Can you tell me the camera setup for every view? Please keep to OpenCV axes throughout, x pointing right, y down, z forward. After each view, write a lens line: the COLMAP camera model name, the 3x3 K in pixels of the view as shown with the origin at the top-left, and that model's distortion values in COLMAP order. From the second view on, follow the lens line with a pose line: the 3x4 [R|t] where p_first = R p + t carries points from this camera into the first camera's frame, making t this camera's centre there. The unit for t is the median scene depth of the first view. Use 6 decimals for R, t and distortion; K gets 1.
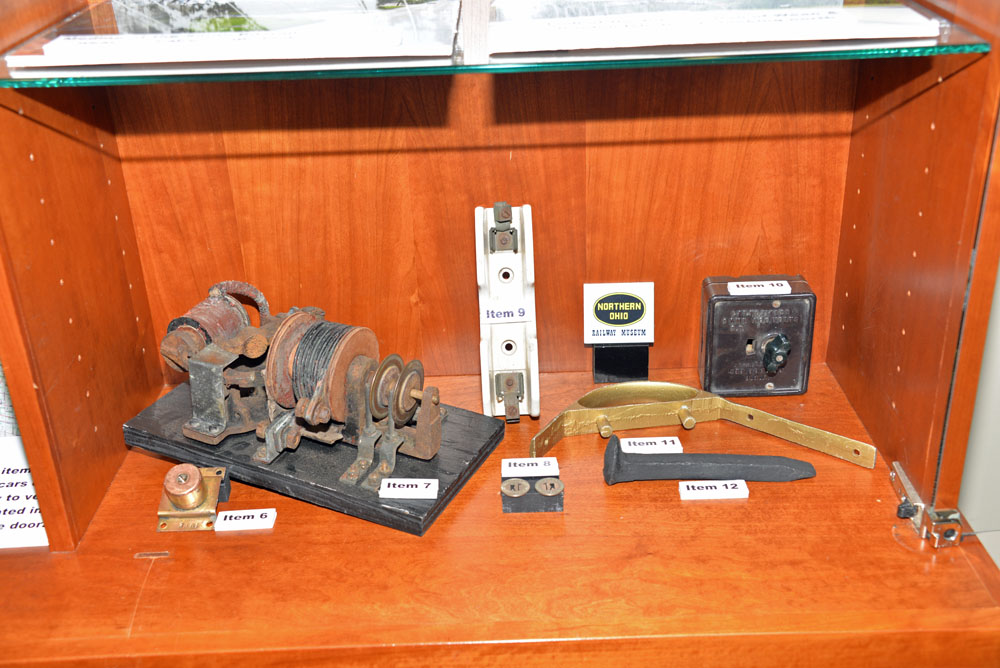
lens RADIAL K [[1076.5, 0, 500.0], [0, 1076.5, 334.0], [0, 0, 1]] dist [0.019223, 0.024048]
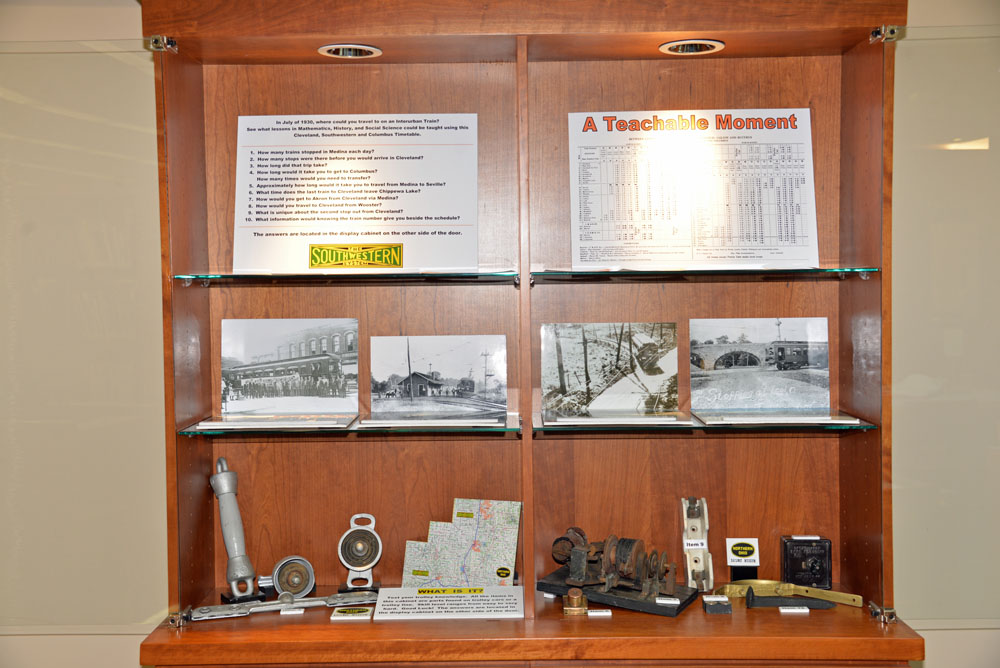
lens RADIAL K [[1136.7, 0, 500.0], [0, 1136.7, 334.0], [0, 0, 1]] dist [0.030441, 0.029323]
pose [[0.999585, 0.023461, -0.016720, -0.374124], [-0.028258, 0.911394, -0.410563, 0.570523], [0.005606, 0.410865, 0.911679, -1.375556]]
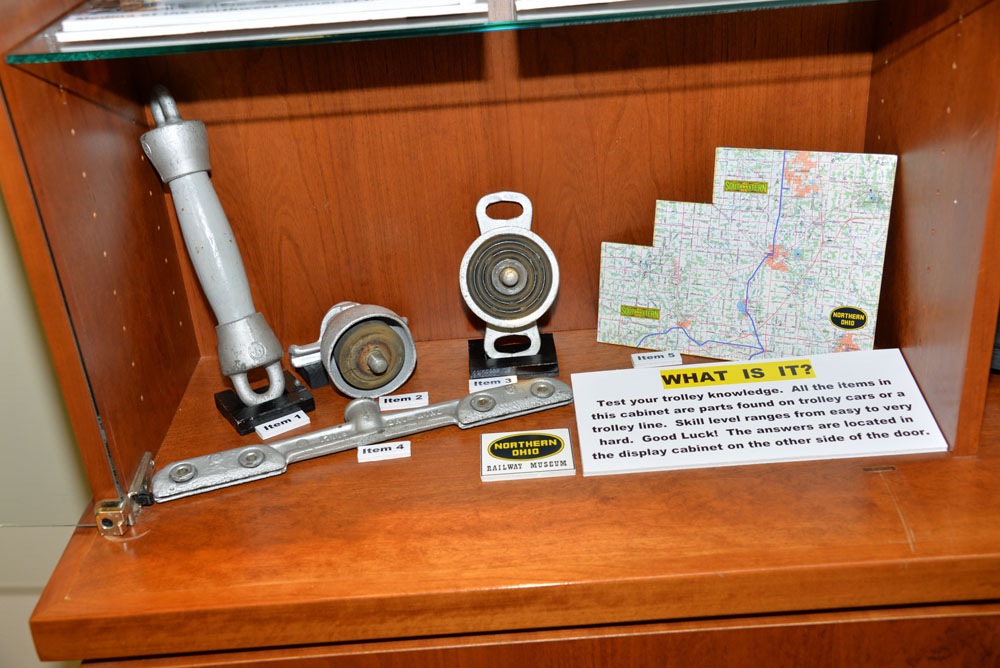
lens RADIAL K [[1076.5, 0, 500.0], [0, 1076.5, 334.0], [0, 0, 1]] dist [0.019223, 0.024048]
pose [[0.999160, -0.039536, -0.010823, -0.697836], [0.039771, 0.998958, 0.022376, 0.036422], [0.009927, -0.022788, 0.999691, -0.011962]]
